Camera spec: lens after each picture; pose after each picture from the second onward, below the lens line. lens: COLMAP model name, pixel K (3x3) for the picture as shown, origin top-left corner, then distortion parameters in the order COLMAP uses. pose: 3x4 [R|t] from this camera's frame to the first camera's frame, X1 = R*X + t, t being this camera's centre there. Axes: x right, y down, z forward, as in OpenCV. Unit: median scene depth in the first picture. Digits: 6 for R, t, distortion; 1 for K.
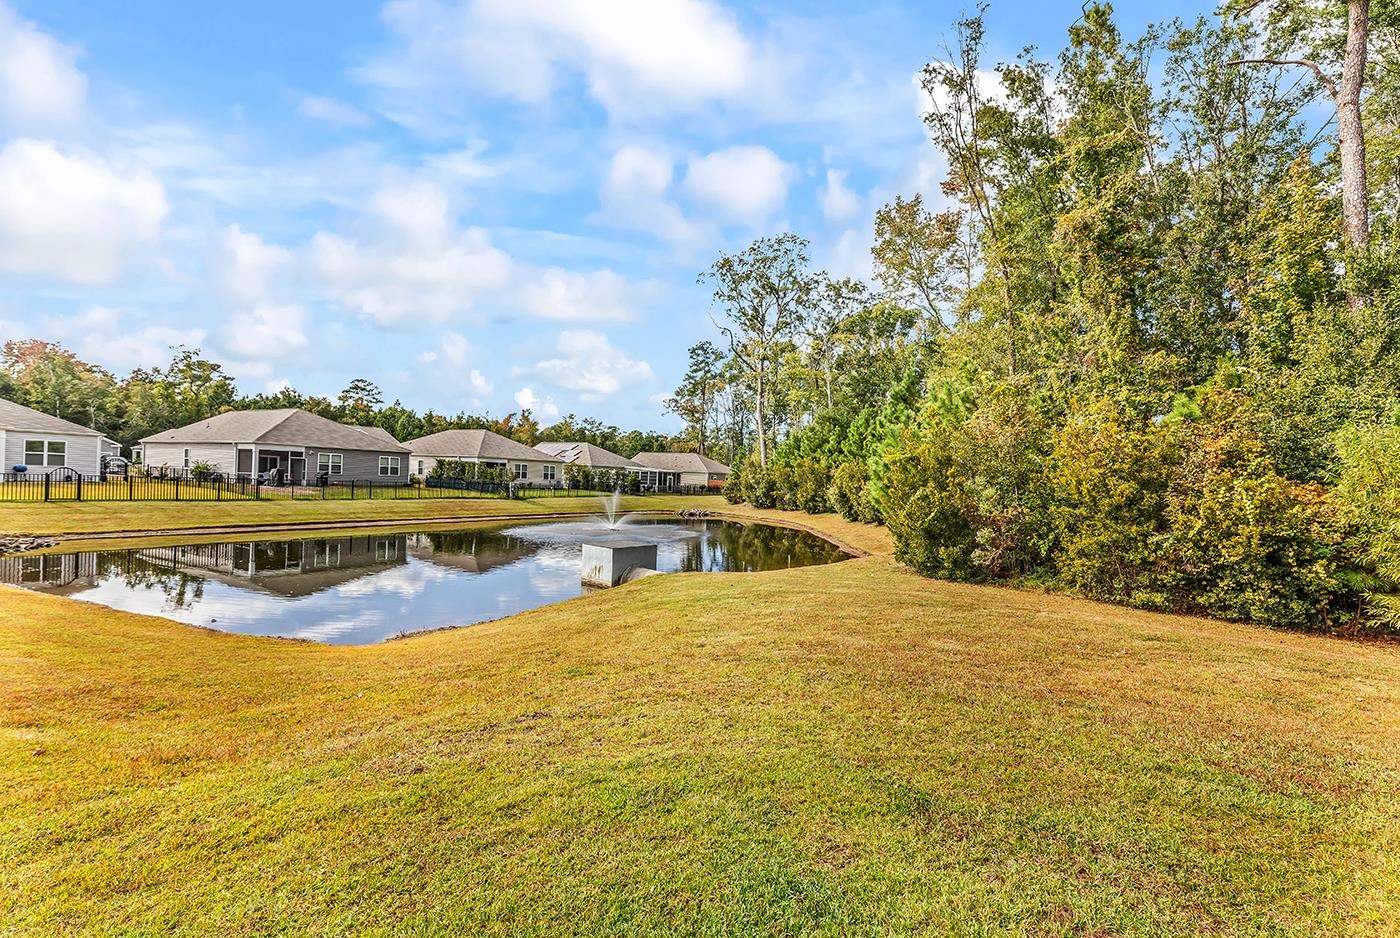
lens RADIAL K [[584.5, 0, 729.1], [0, 584.5, 482.5], [0, 0, 1]] dist [0.007601, -0.004649]
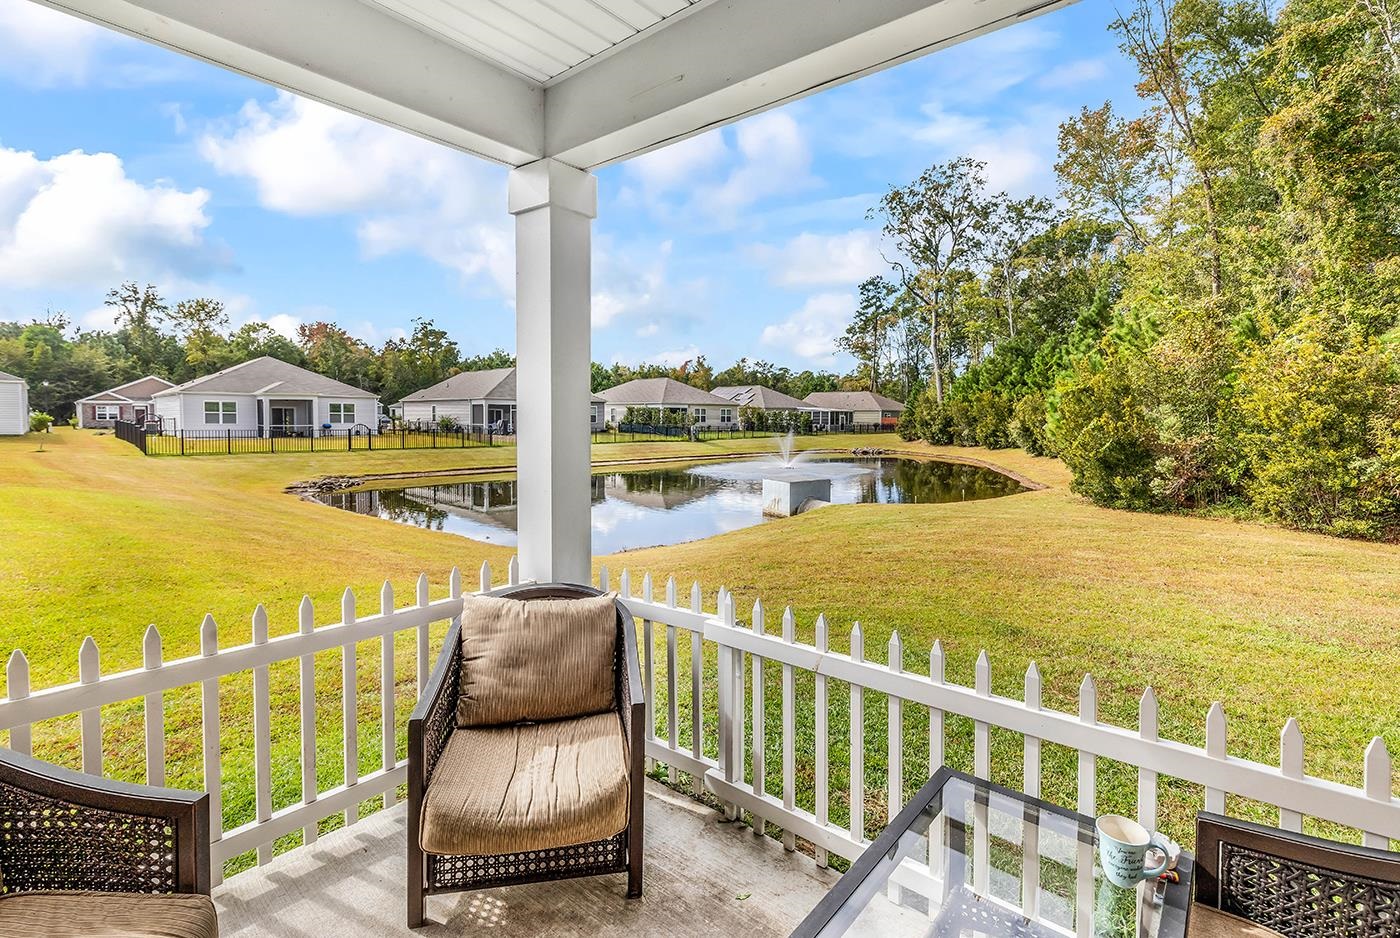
lens RADIAL K [[626.2, 0, 704.1], [0, 626.2, 445.5], [0, 0, 1]] dist [0.001491, -0.000039]
pose [[0.948552, -0.017548, -0.316134, 0.017176], [0.028655, 0.999123, 0.030519, 0.002082], [0.315322, -0.038008, 0.948223, -0.131518]]
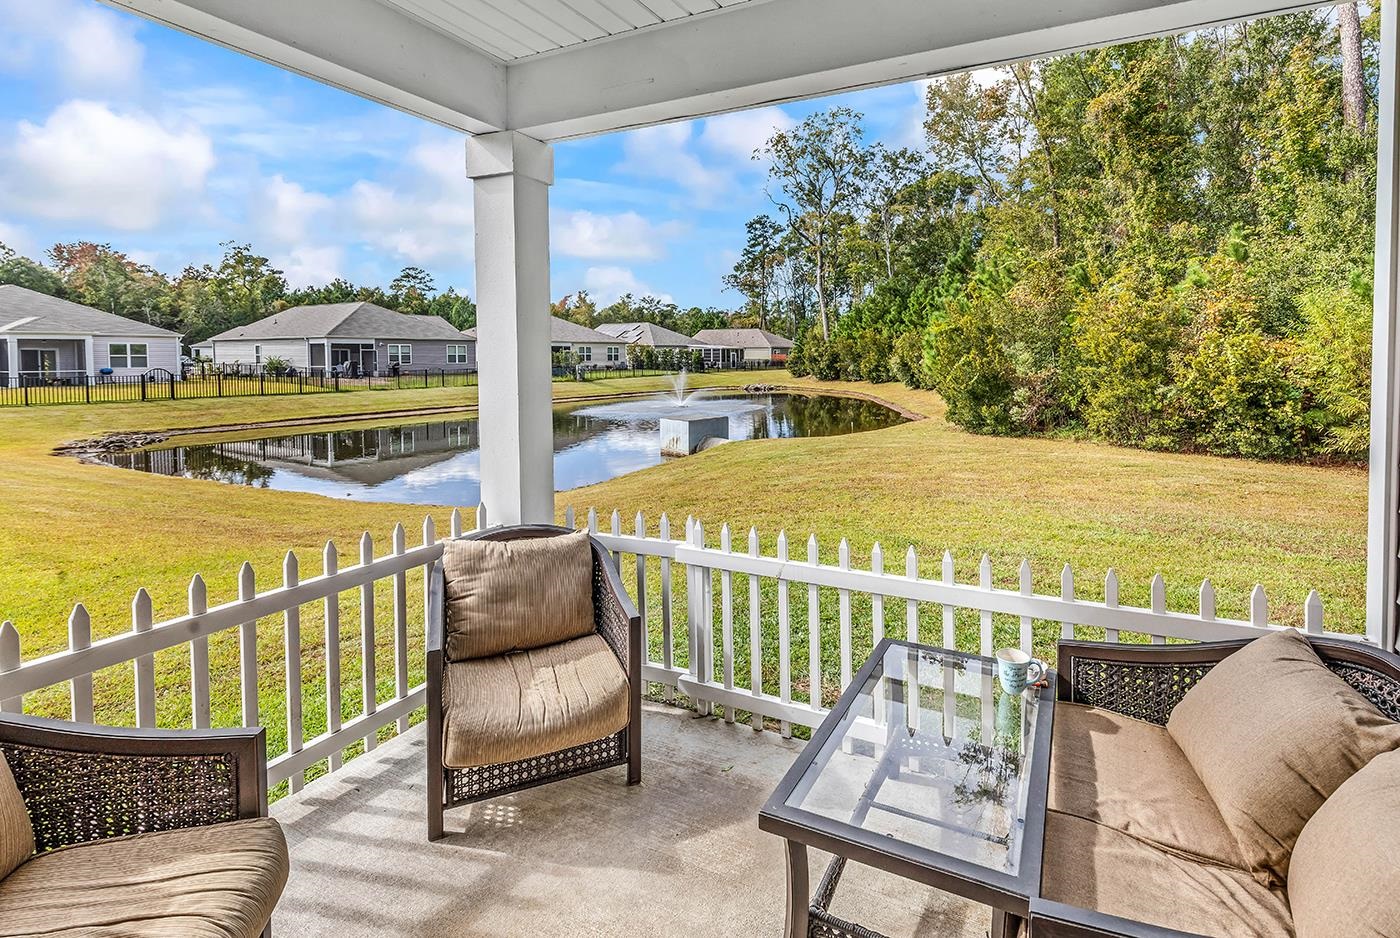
lens RADIAL K [[660.2, 0, 709.2], [0, 660.2, 376.0], [0, 0, 1]] dist [0.011570, 0.000031]
pose [[0.991449, -0.039495, -0.124378, -0.002893], [0.043119, 0.998716, 0.026579, -0.003070], [0.123169, -0.031715, 0.991879, -0.187203]]
